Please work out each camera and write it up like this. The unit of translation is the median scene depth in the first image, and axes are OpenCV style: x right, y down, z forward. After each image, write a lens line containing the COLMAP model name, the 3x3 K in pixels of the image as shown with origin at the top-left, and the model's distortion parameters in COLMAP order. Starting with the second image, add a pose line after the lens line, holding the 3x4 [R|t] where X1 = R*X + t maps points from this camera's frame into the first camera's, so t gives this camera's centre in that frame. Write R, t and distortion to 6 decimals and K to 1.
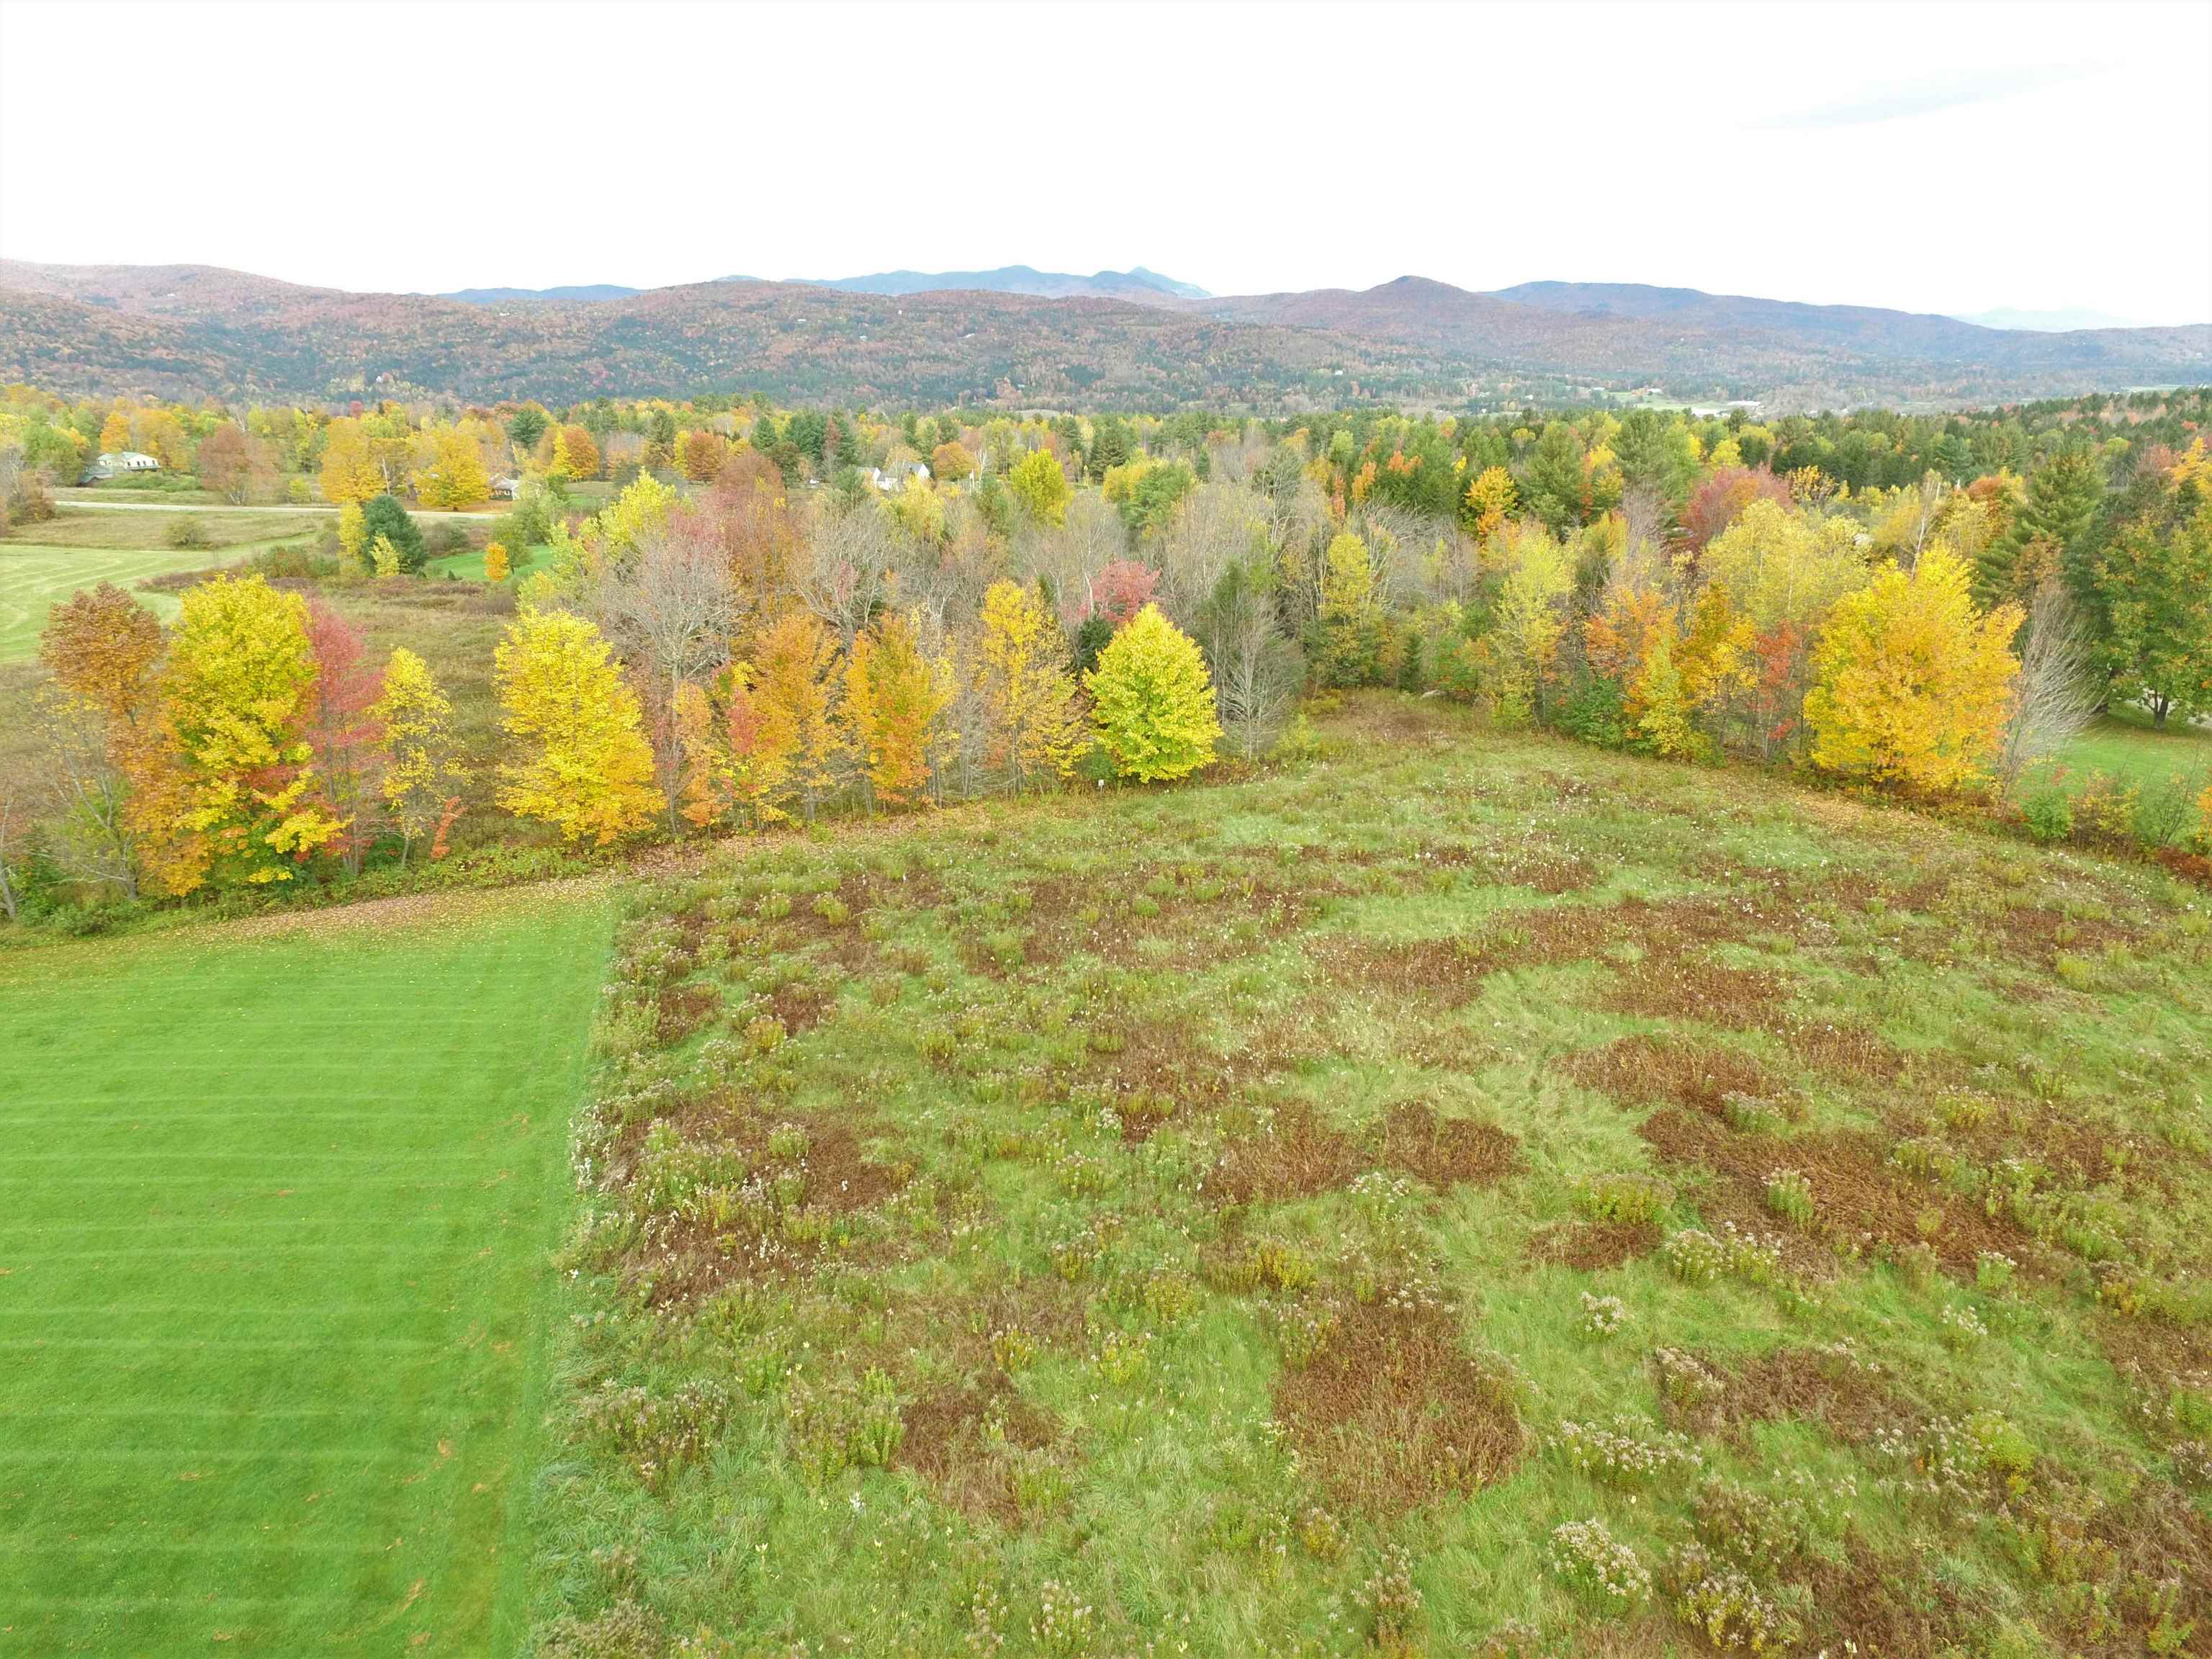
lens RADIAL K [[1282.5, 0, 1103.8], [0, 1282.5, 829.4], [0, 0, 1]] dist [-0.017040, 0.016557]
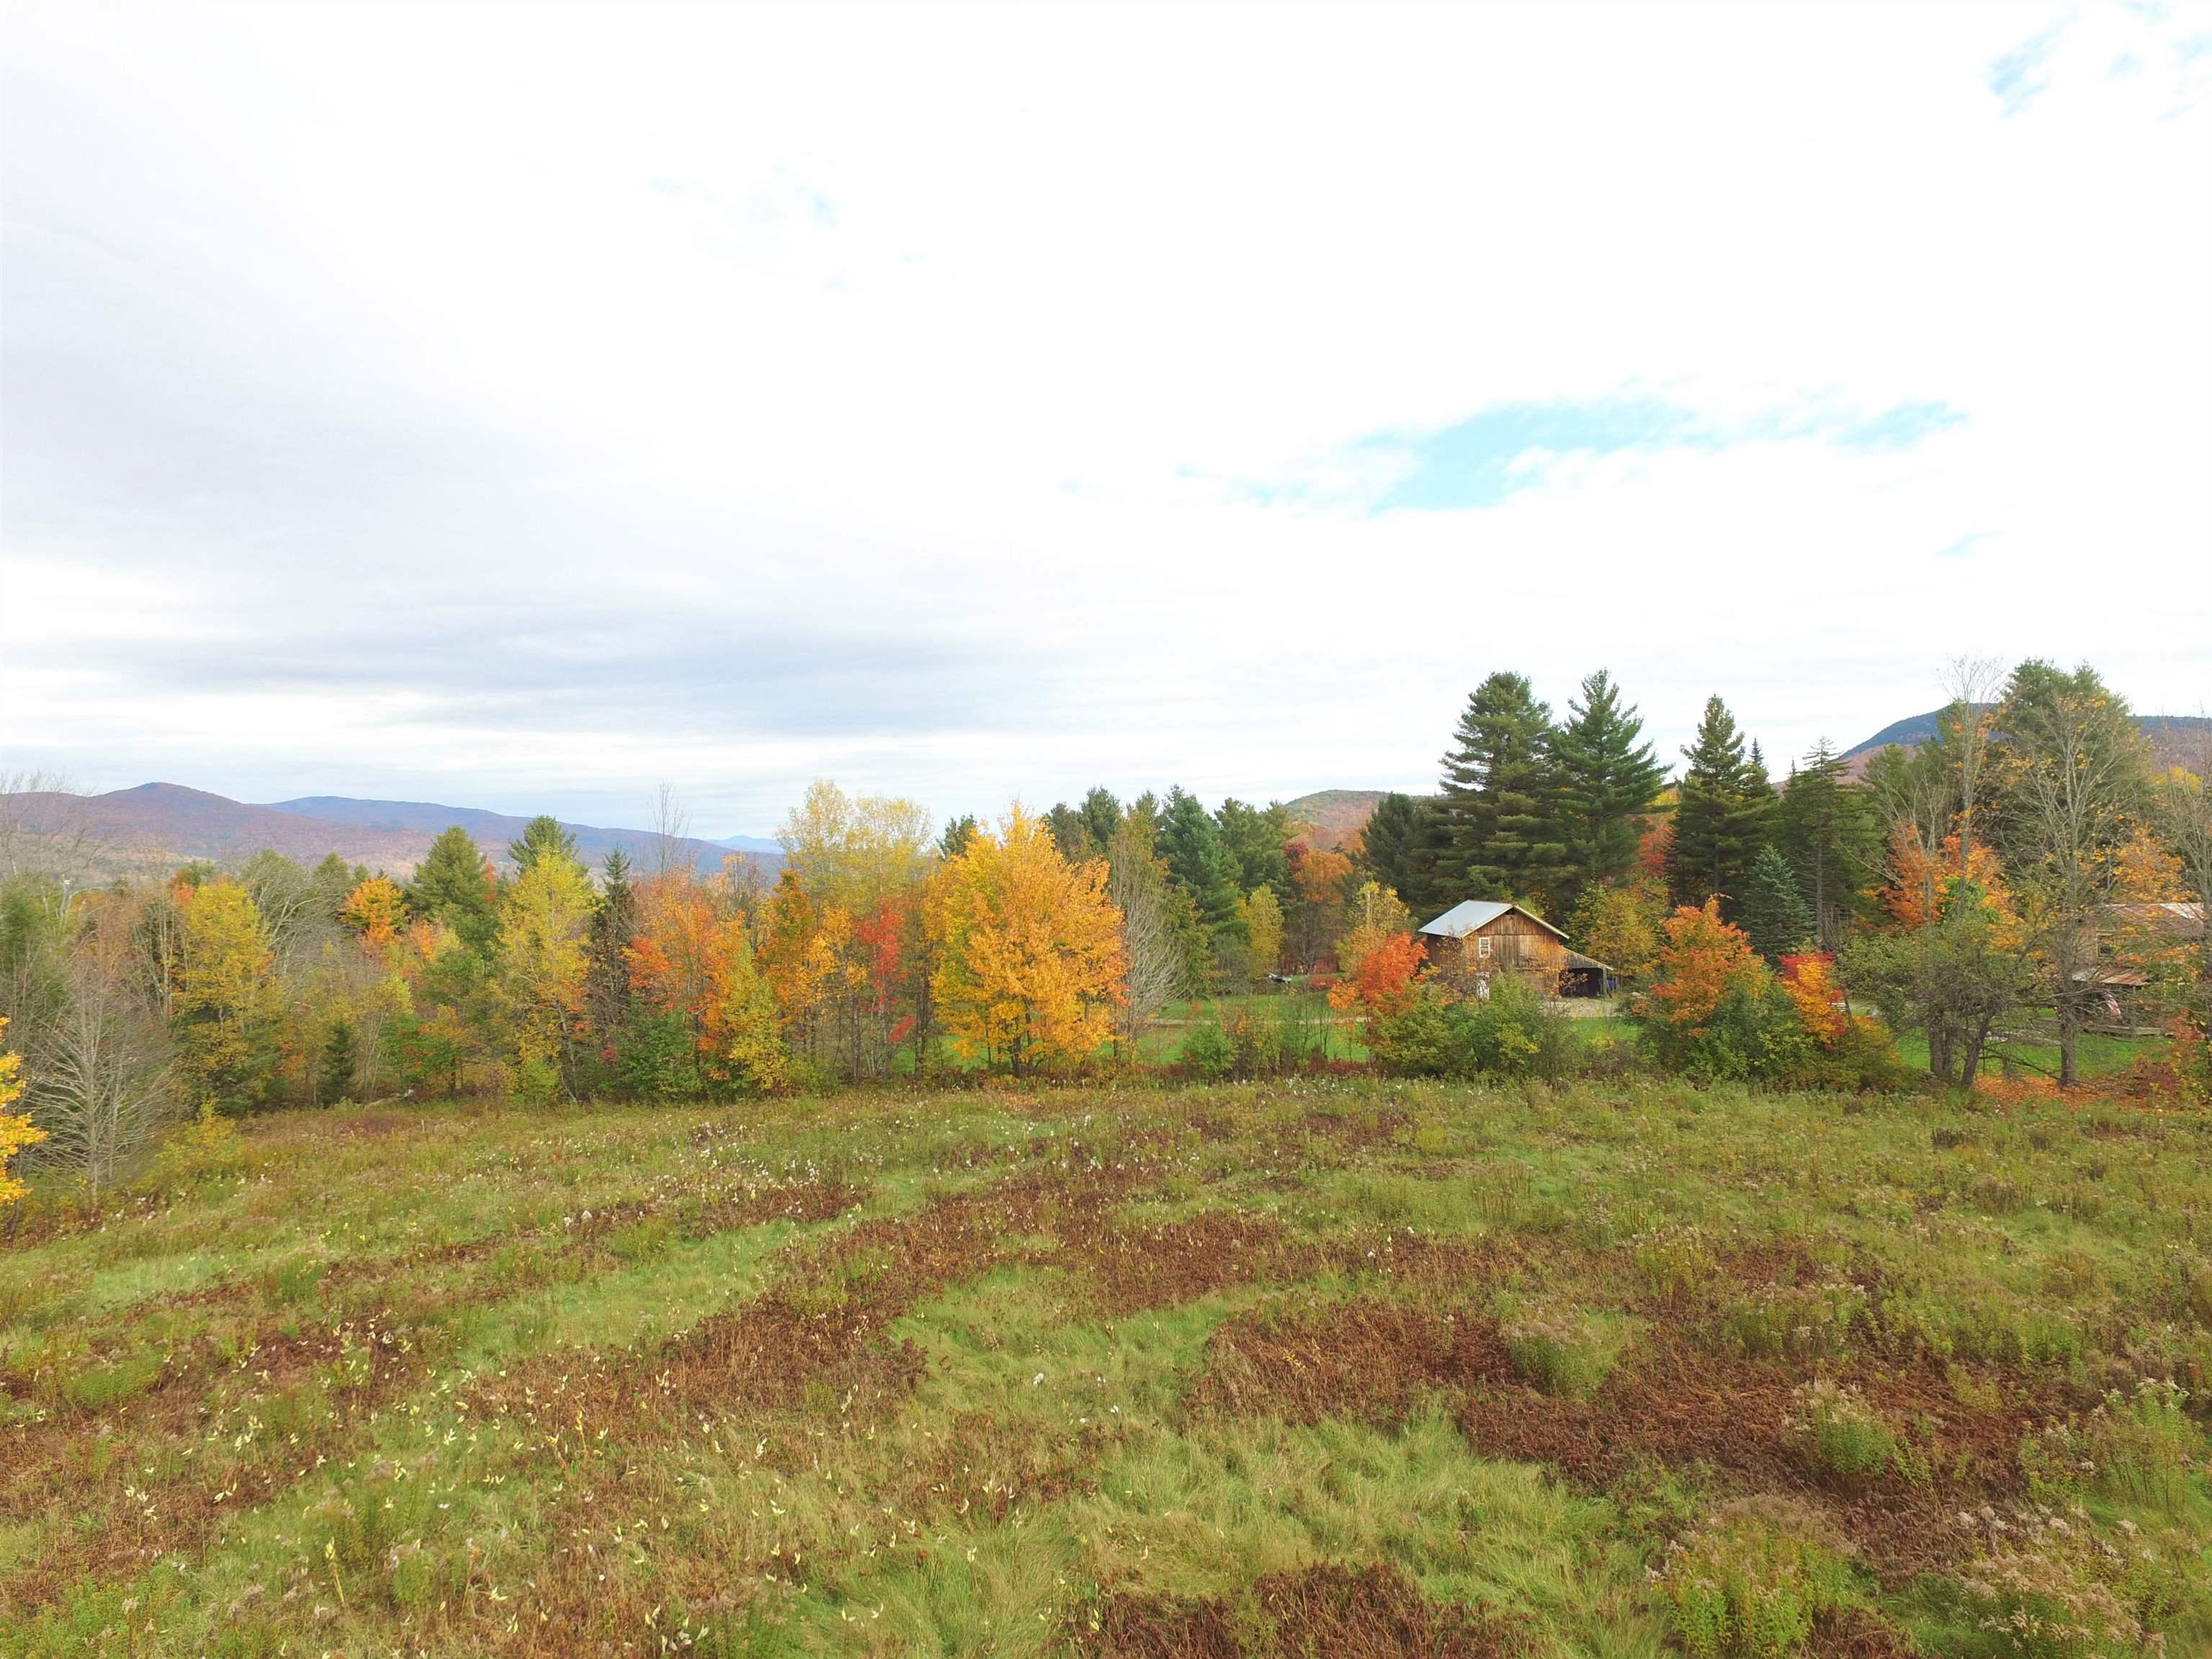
lens RADIAL K [[1284.3, 0, 1104.8], [0, 1284.3, 829.9], [0, 0, 1]] dist [-0.019826, 0.020636]
pose [[0.656088, 0.031308, 0.754035, -0.020677], [0.255622, 0.930861, -0.261067, 0.061654], [-0.710075, 0.364031, 0.602723, 0.412988]]
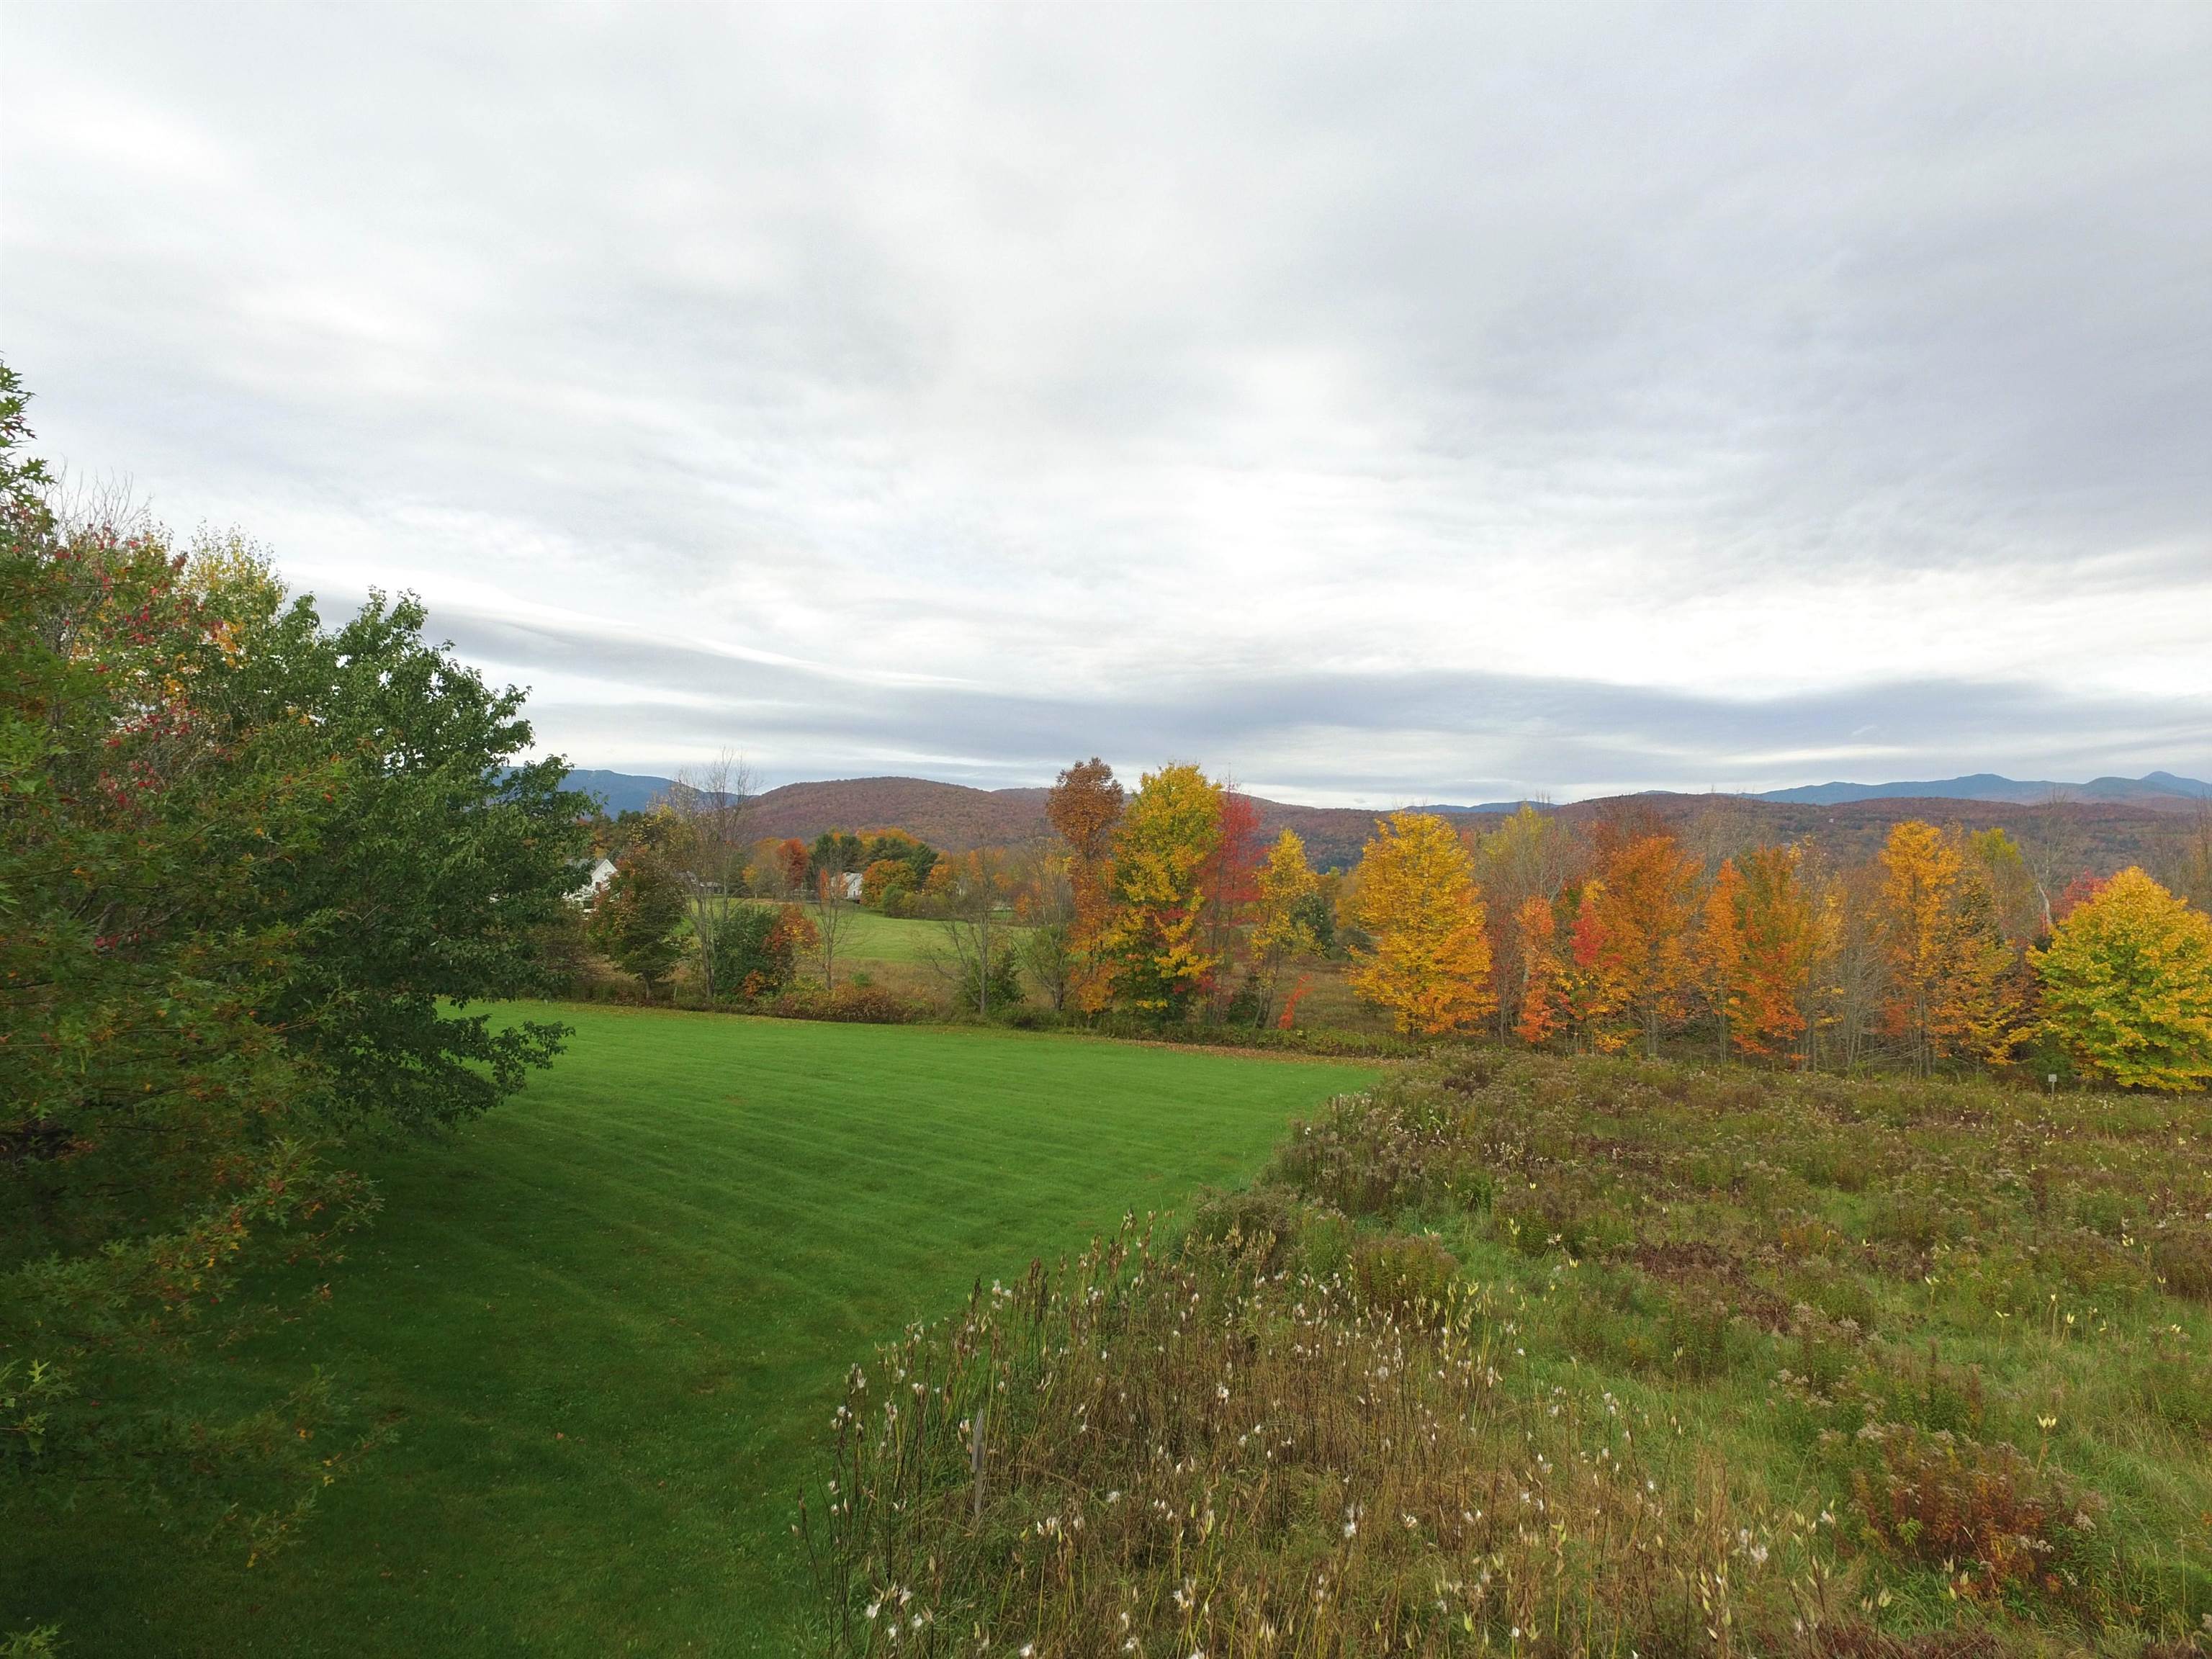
lens RADIAL K [[1282.5, 0, 1103.8], [0, 1282.5, 829.4], [0, 0, 1]] dist [-0.017040, 0.016557]
pose [[0.786842, -0.004666, -0.617137, 0.027325], [-0.225368, 0.928741, -0.294363, 0.208654], [0.574534, 0.370700, 0.729721, 0.058229]]
